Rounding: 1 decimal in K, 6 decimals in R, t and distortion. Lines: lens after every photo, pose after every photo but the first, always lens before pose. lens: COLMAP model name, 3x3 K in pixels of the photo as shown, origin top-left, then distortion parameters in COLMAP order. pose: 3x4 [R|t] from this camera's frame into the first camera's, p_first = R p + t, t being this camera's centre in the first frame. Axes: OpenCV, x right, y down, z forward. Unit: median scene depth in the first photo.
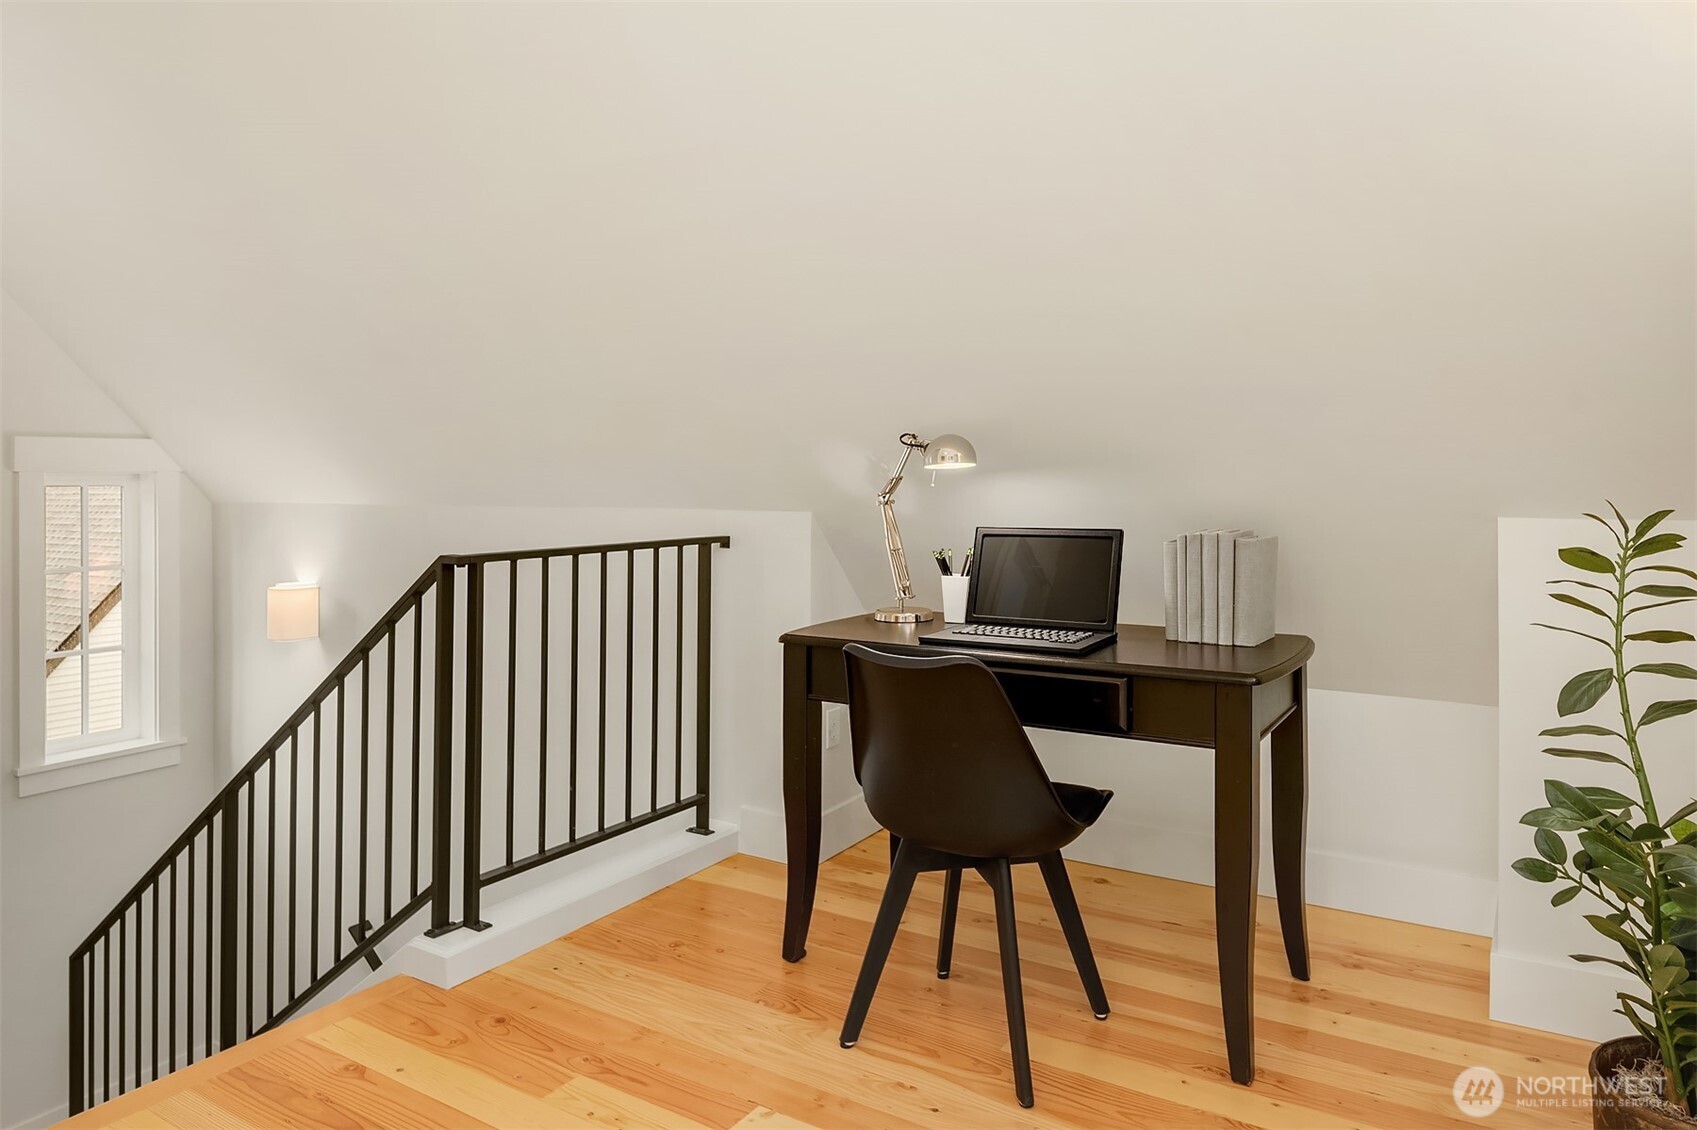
lens RADIAL K [[1115.6, 0, 848.4], [0, 1115.6, 469.8], [0, 0, 1]] dist [-0.001515, -0.001120]
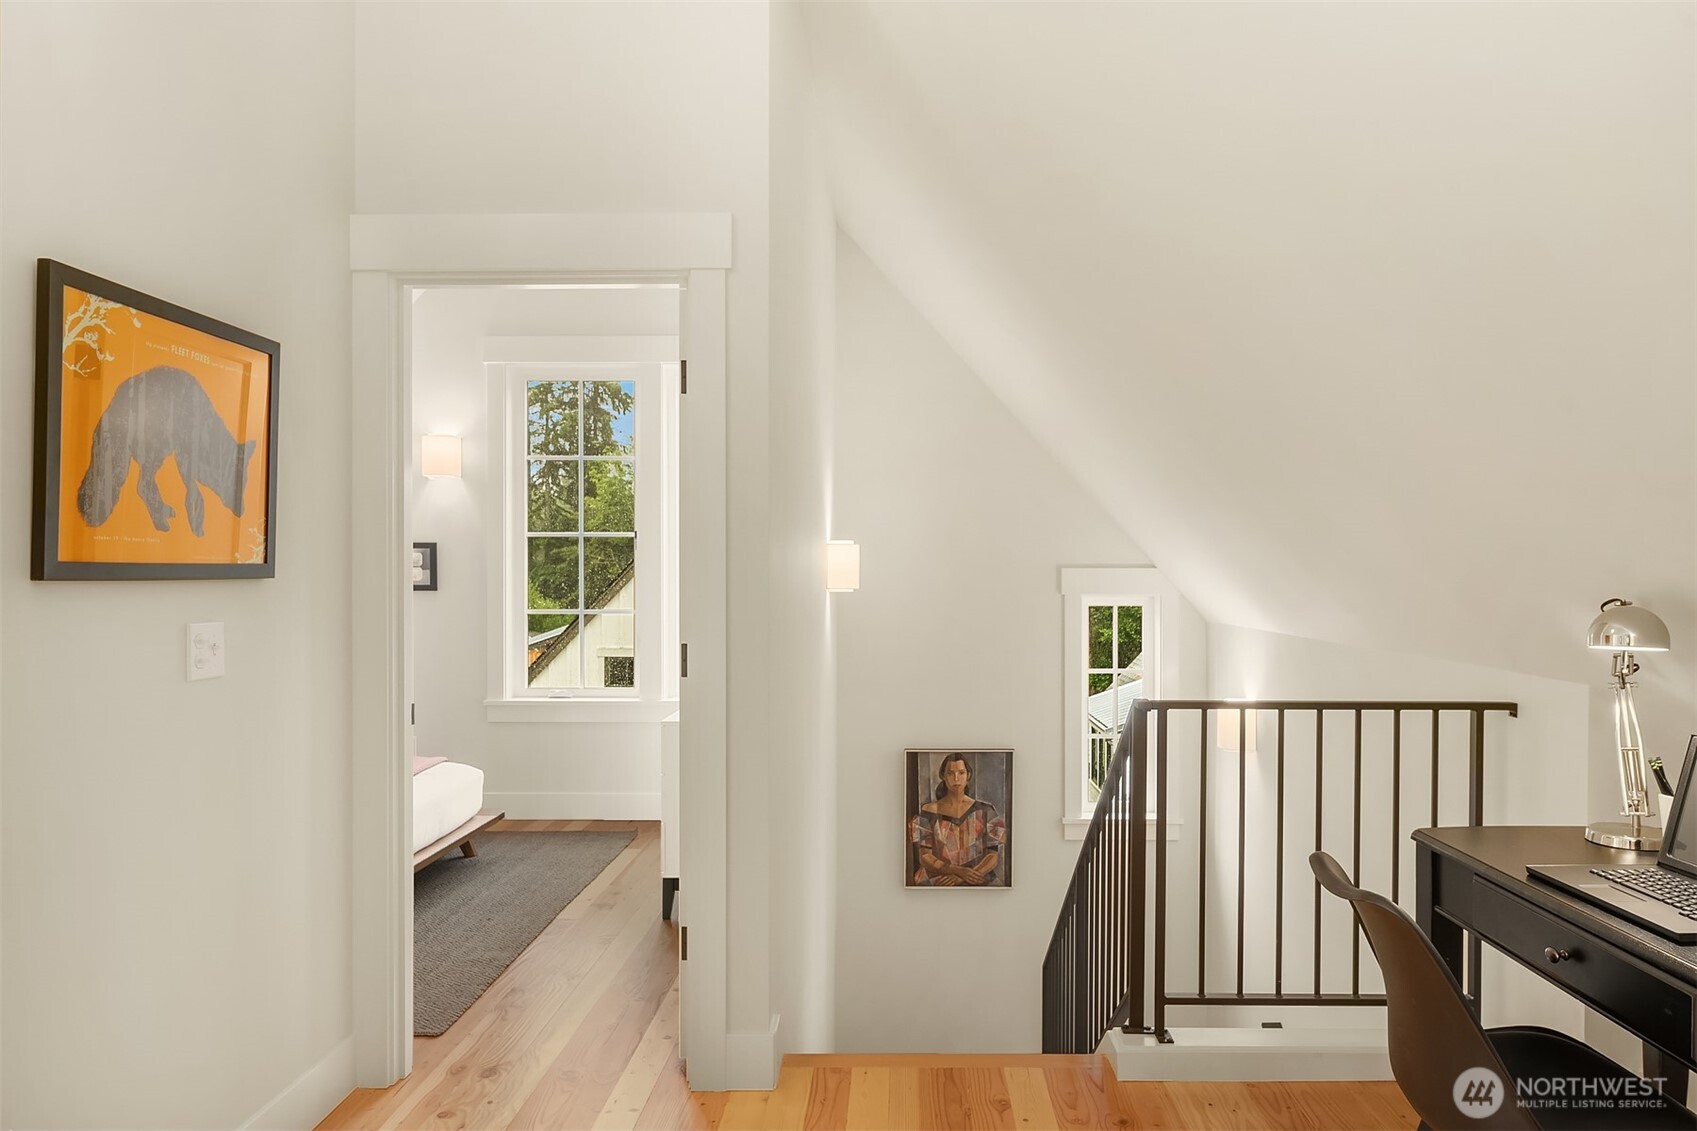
lens RADIAL K [[1123.1, 0, 854.9], [0, 1123.1, 588.2], [0, 0, 1]] dist [-0.001110, -0.001454]
pose [[0.508953, 0.015626, -0.860652, 0.444897], [0.006354, 0.999740, 0.021909, -0.059457], [0.860771, -0.016619, 0.508722, 0.176779]]
